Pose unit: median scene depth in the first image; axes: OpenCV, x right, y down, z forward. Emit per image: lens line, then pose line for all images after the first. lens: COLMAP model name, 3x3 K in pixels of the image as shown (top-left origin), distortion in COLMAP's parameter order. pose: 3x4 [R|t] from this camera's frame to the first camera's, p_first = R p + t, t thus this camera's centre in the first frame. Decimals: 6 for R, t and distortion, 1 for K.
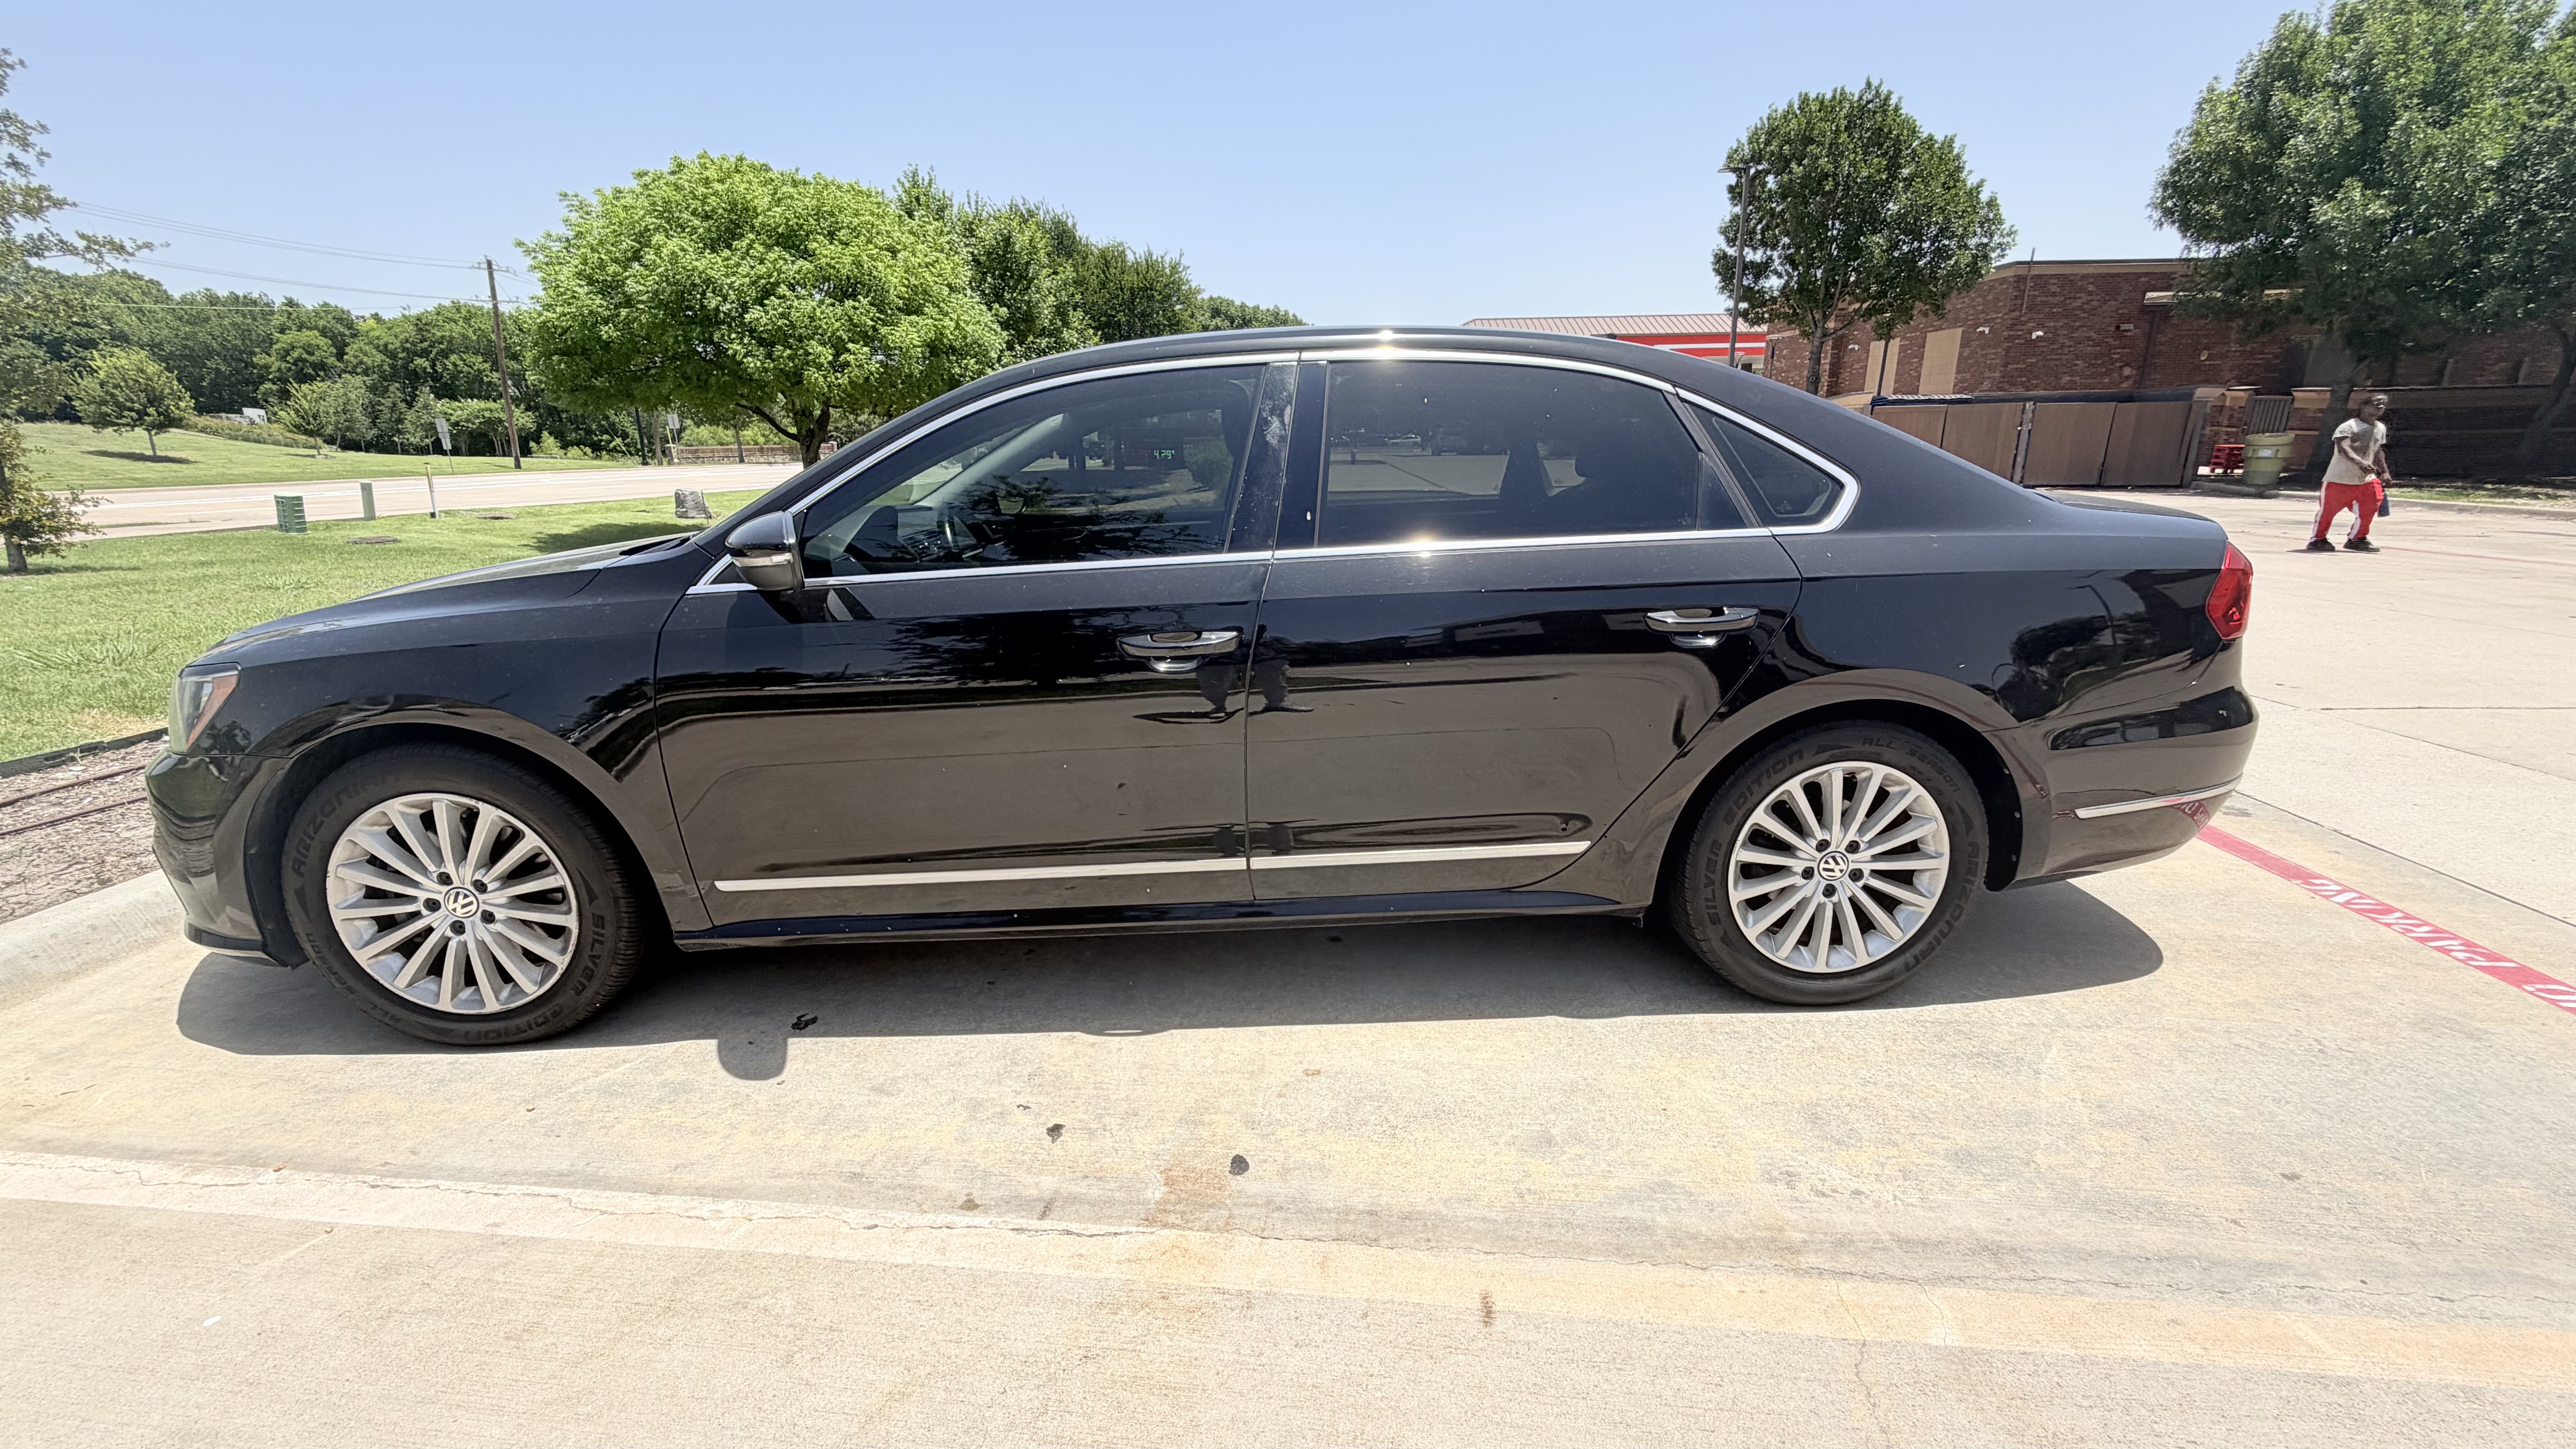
lens RADIAL K [[1061.6, 0, 1288.0], [0, 1061.6, 724.5], [0, 0, 1]] dist [0.000602, 0.000546]
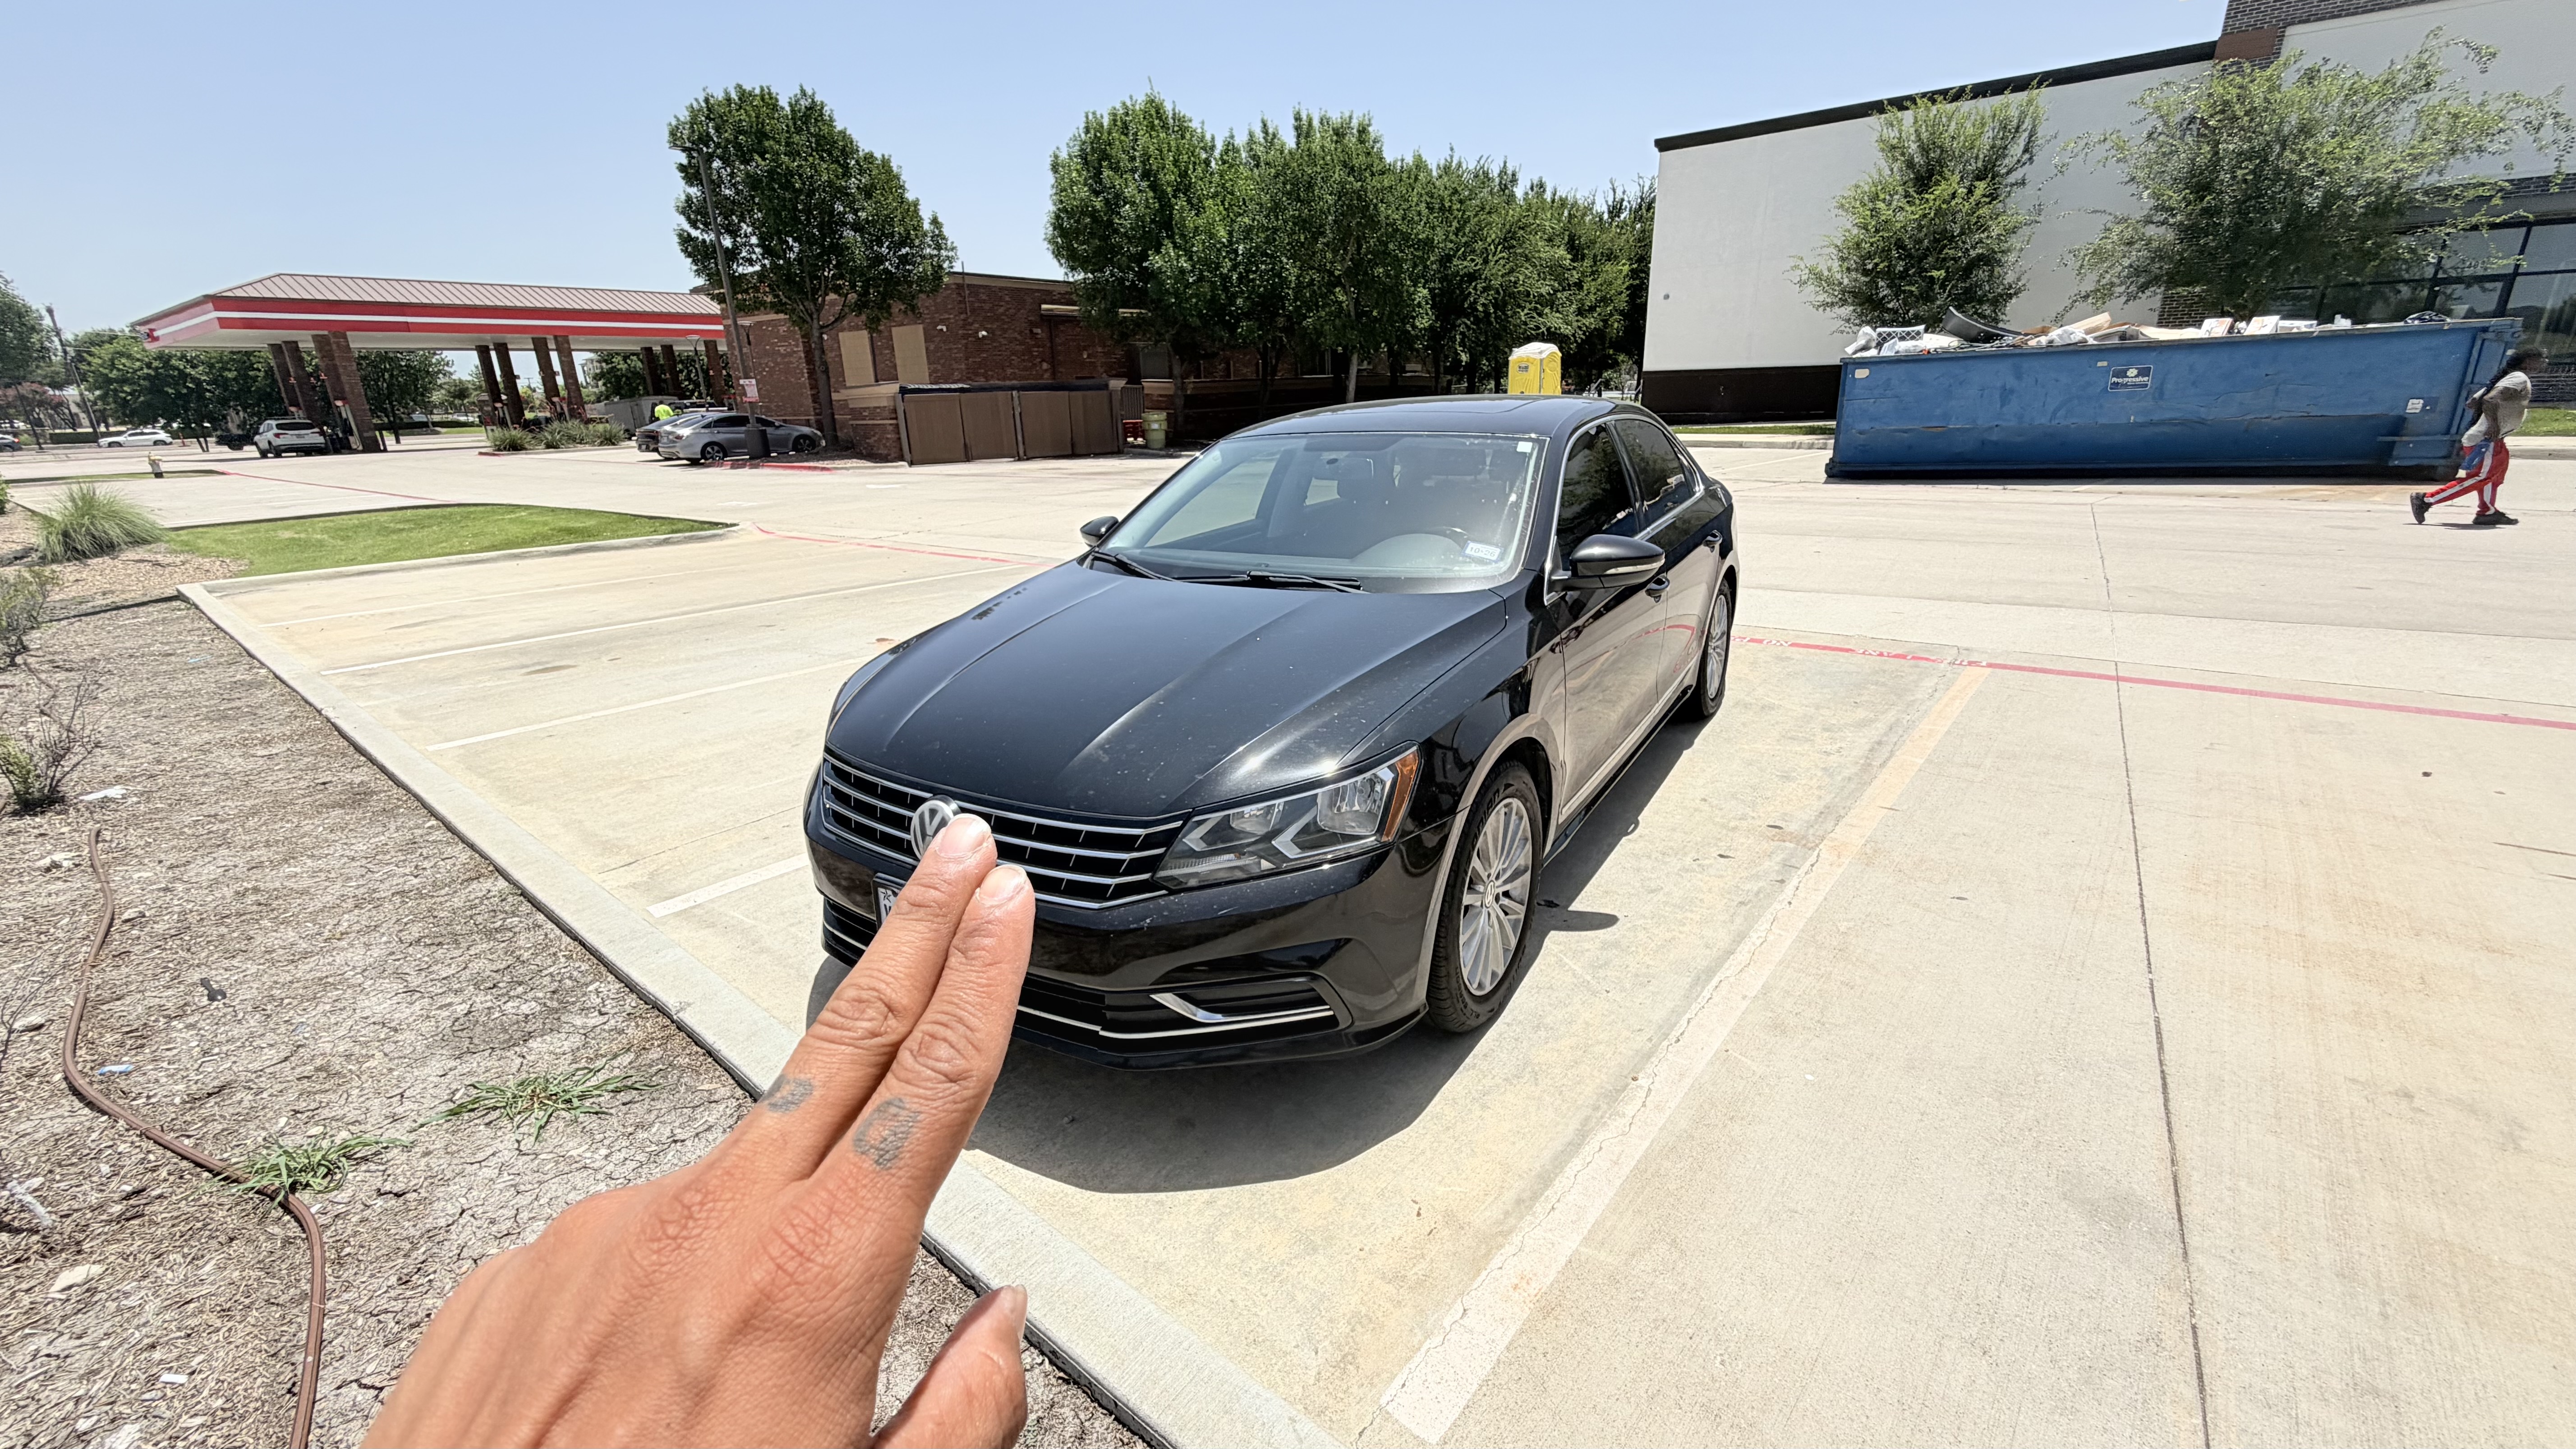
lens RADIAL K [[1061.6, 0, 1288.0], [0, 1061.6, 724.5], [0, 0, 1]] dist [0.000602, 0.000546]
pose [[0.548380, -0.255496, 0.796242, -0.203922], [0.239656, 0.960258, 0.143071, -0.026998], [-0.801152, 0.112367, 0.587818, 0.052212]]
